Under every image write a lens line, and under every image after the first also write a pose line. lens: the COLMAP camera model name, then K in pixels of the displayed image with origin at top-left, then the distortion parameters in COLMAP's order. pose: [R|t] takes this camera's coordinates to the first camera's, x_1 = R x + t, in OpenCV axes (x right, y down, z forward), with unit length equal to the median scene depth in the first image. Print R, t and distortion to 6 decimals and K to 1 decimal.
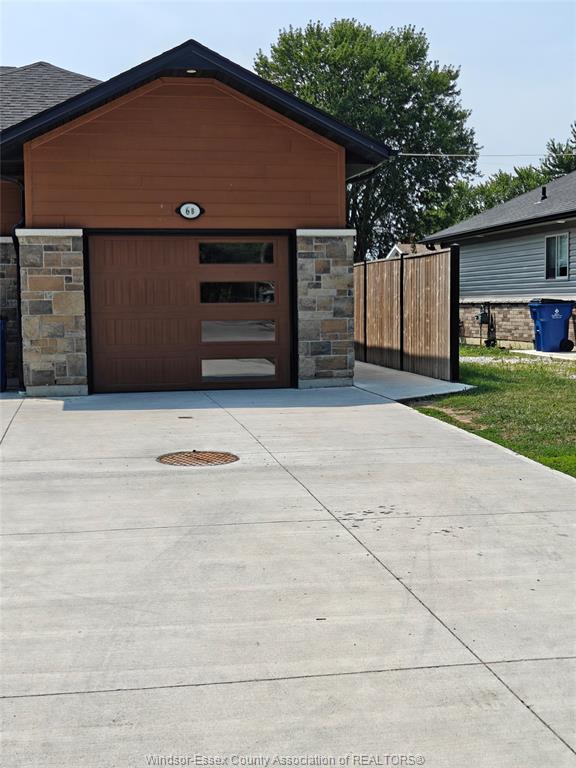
lens RADIAL K [[1098.3, 0, 288.0], [0, 1098.3, 384.0], [0, 0, 1]] dist [0.127379, -0.083235]
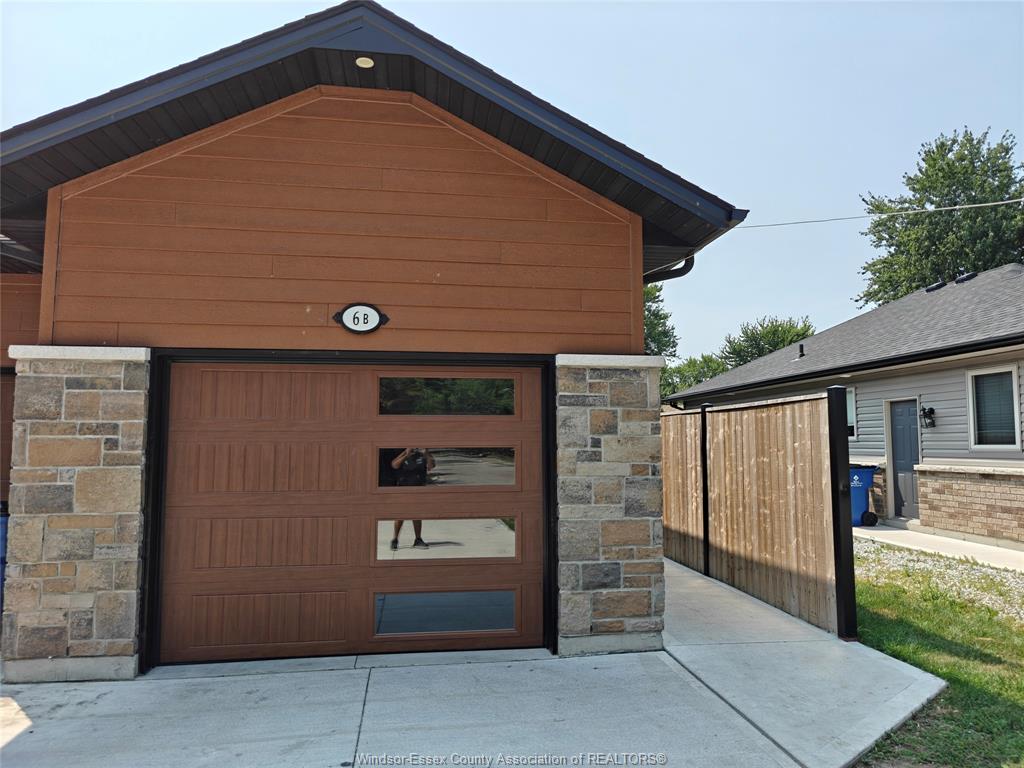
lens RADIAL K [[699.5, 0, 512.0], [0, 699.5, 384.0], [0, 0, 1]] dist [0.049505, -0.062160]
pose [[0.999161, 0.006457, -0.040447, -0.000048], [-0.012828, 0.987147, -0.159301, -0.069530], [0.038899, 0.159687, 0.986401, 0.653952]]
